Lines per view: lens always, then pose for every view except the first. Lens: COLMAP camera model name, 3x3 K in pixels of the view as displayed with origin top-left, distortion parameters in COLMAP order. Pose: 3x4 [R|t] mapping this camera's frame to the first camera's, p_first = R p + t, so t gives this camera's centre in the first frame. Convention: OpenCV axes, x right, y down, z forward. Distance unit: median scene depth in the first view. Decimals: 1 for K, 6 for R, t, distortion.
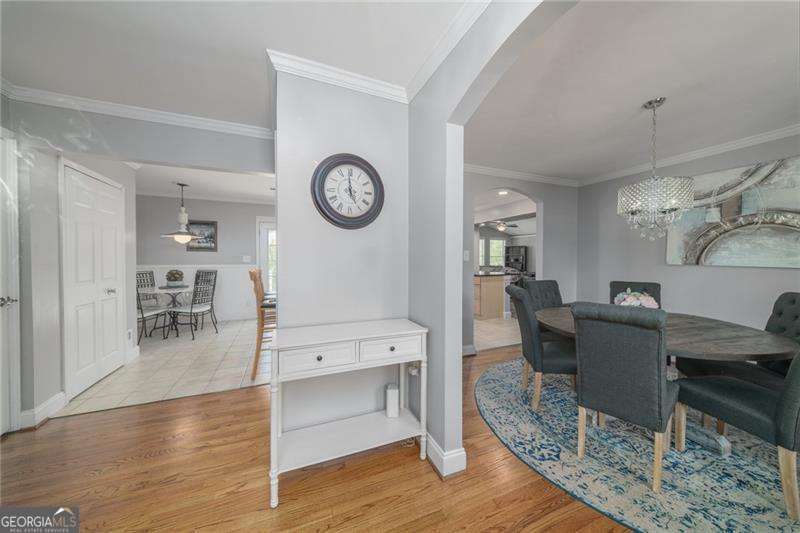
lens RADIAL K [[276.2, 0, 403.7], [0, 276.2, 264.0], [0, 0, 1]] dist [0.014600, 0.000024]
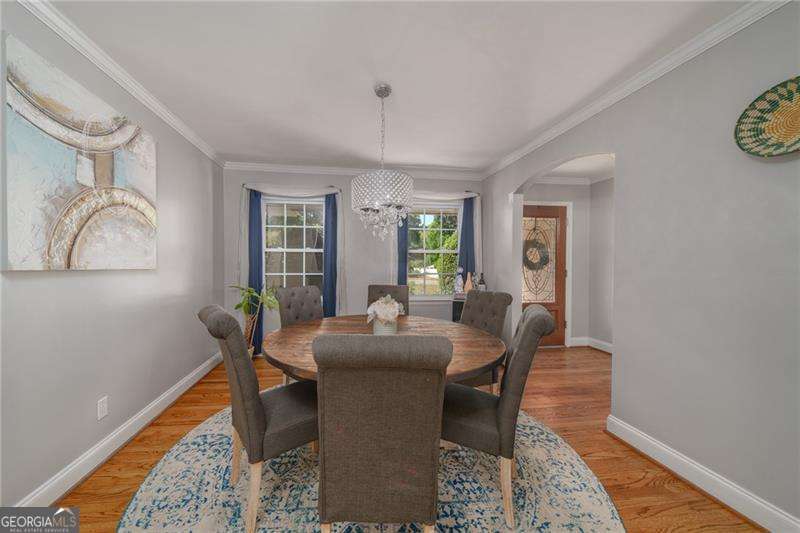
lens RADIAL K [[278.4, 0, 370.2], [0, 278.4, 264.4], [0, 0, 1]] dist [0.000317, 0.000015]
pose [[-0.951312, -0.008390, 0.308114, 0.477824], [-0.001378, 0.999735, 0.022971, -0.018028], [-0.308226, 0.021428, -0.951072, 1.400953]]
